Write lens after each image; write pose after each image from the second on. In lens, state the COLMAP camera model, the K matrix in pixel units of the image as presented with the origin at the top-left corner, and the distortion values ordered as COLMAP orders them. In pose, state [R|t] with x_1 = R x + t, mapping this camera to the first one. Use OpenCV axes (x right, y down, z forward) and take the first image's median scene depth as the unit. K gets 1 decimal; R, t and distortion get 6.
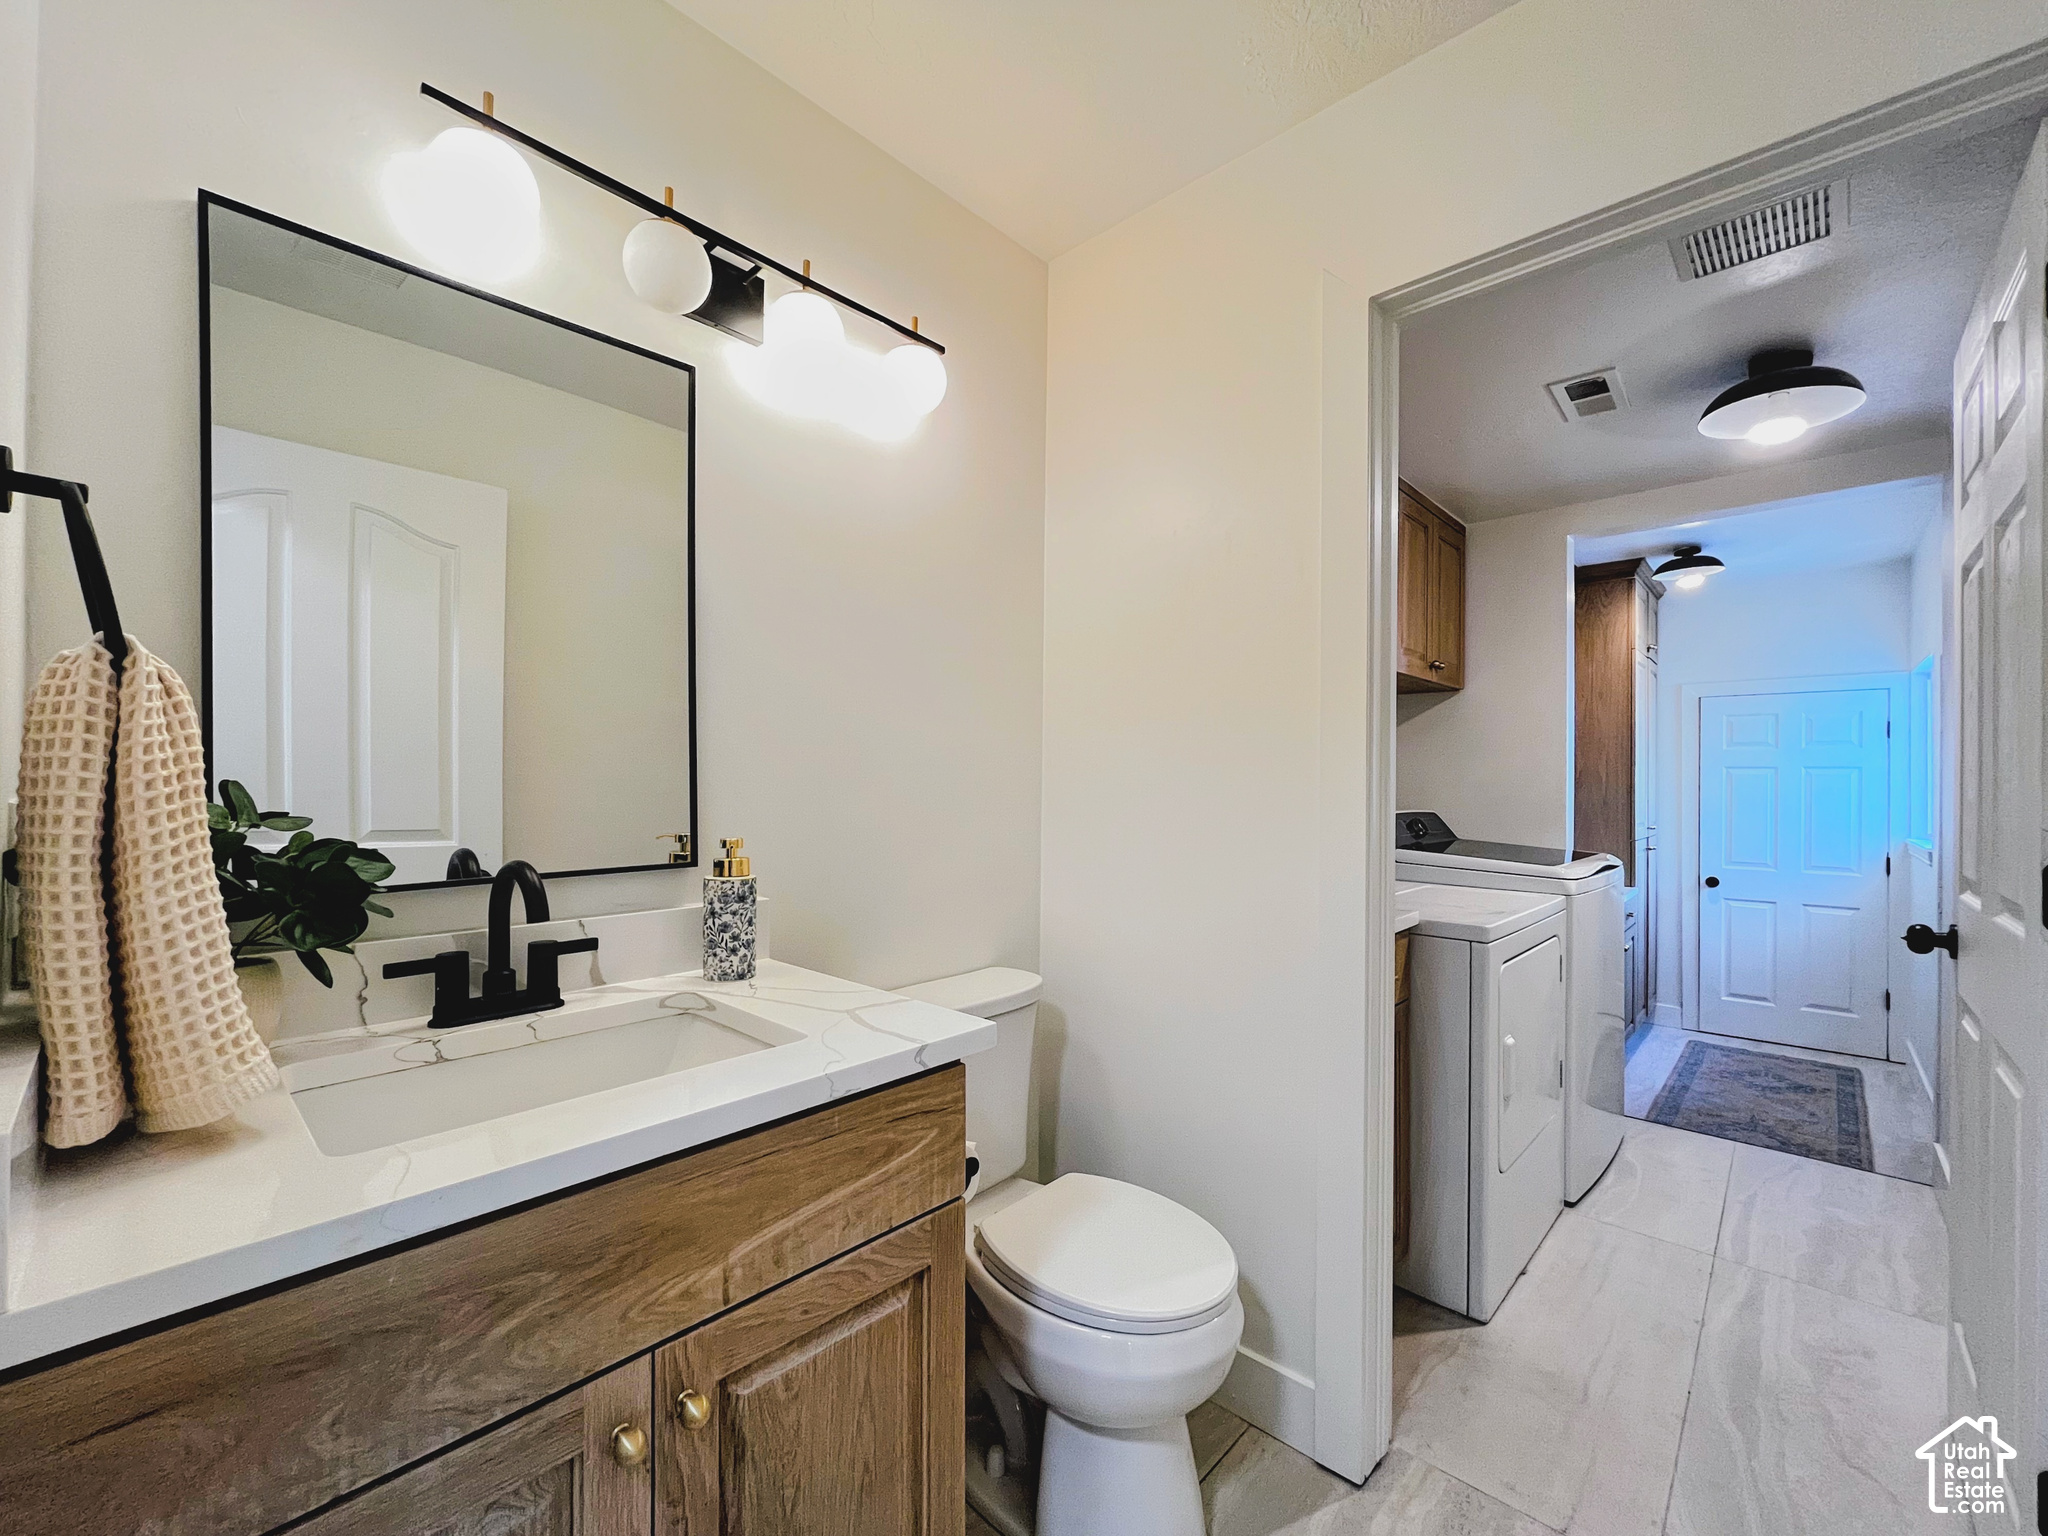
lens RADIAL K [[838.2, 0, 1033.1], [0, 838.2, 776.8], [0, 0, 1]] dist [-0.002596, -0.000373]
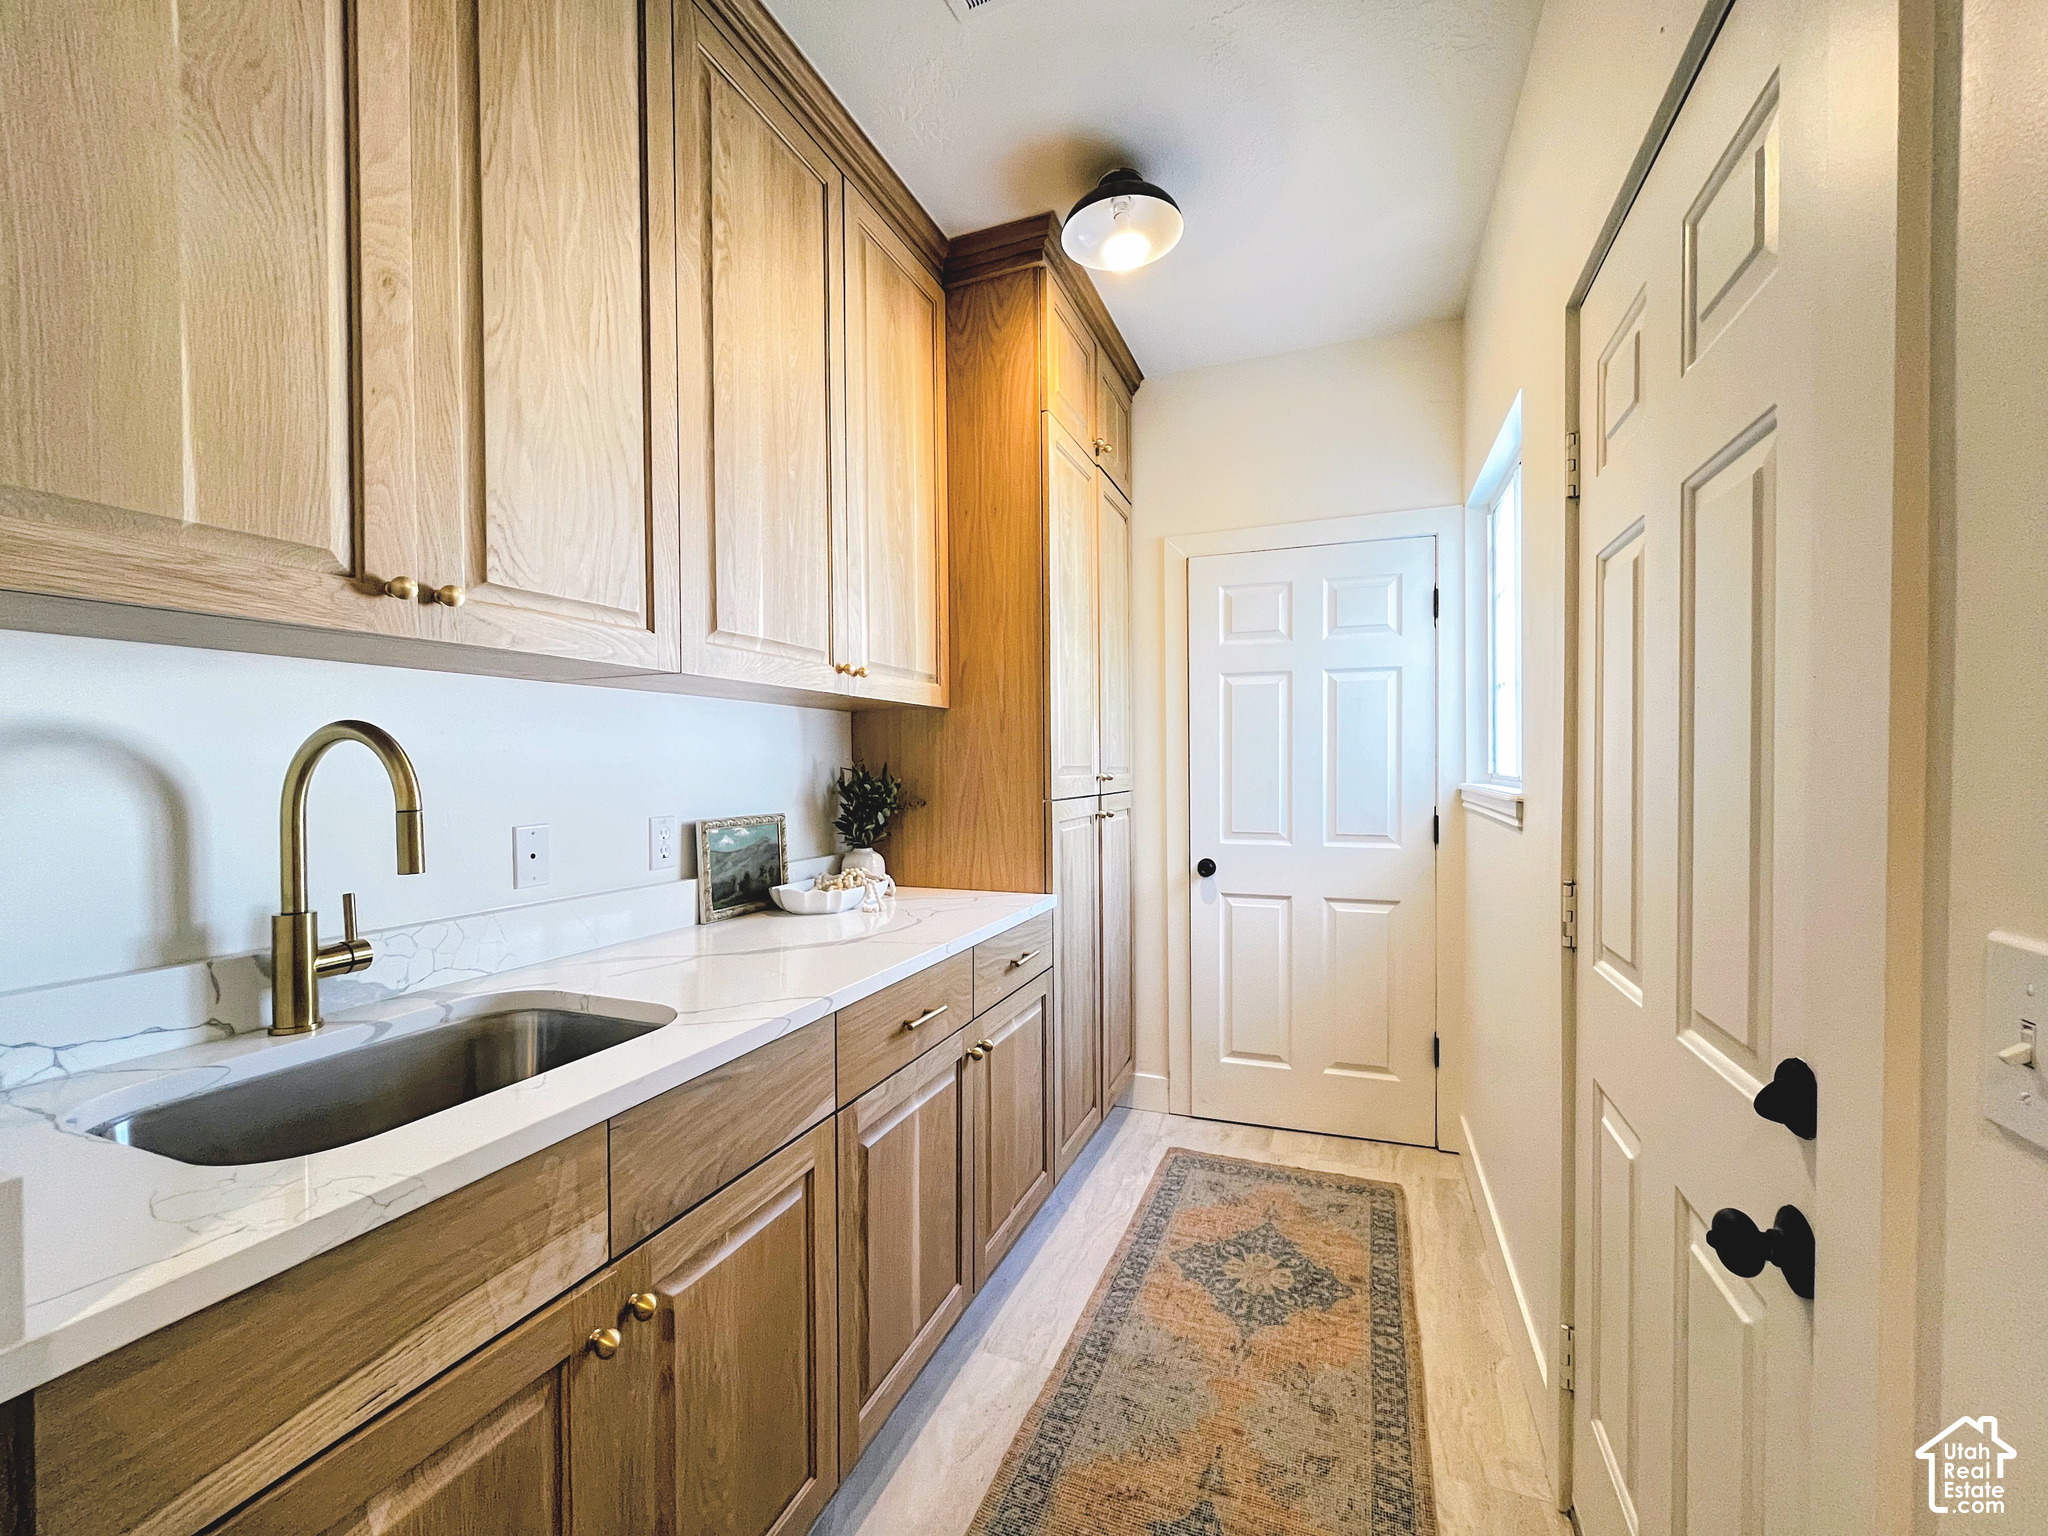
lens RADIAL K [[838.2, 0, 1033.1], [0, 838.2, 776.8], [0, 0, 1]] dist [-0.002596, -0.000373]
pose [[0.928263, -0.020652, 0.371351, 0.542781], [0.013063, 0.999651, 0.022940, 0.052283], [-0.371695, -0.016444, 0.928209, 0.561186]]
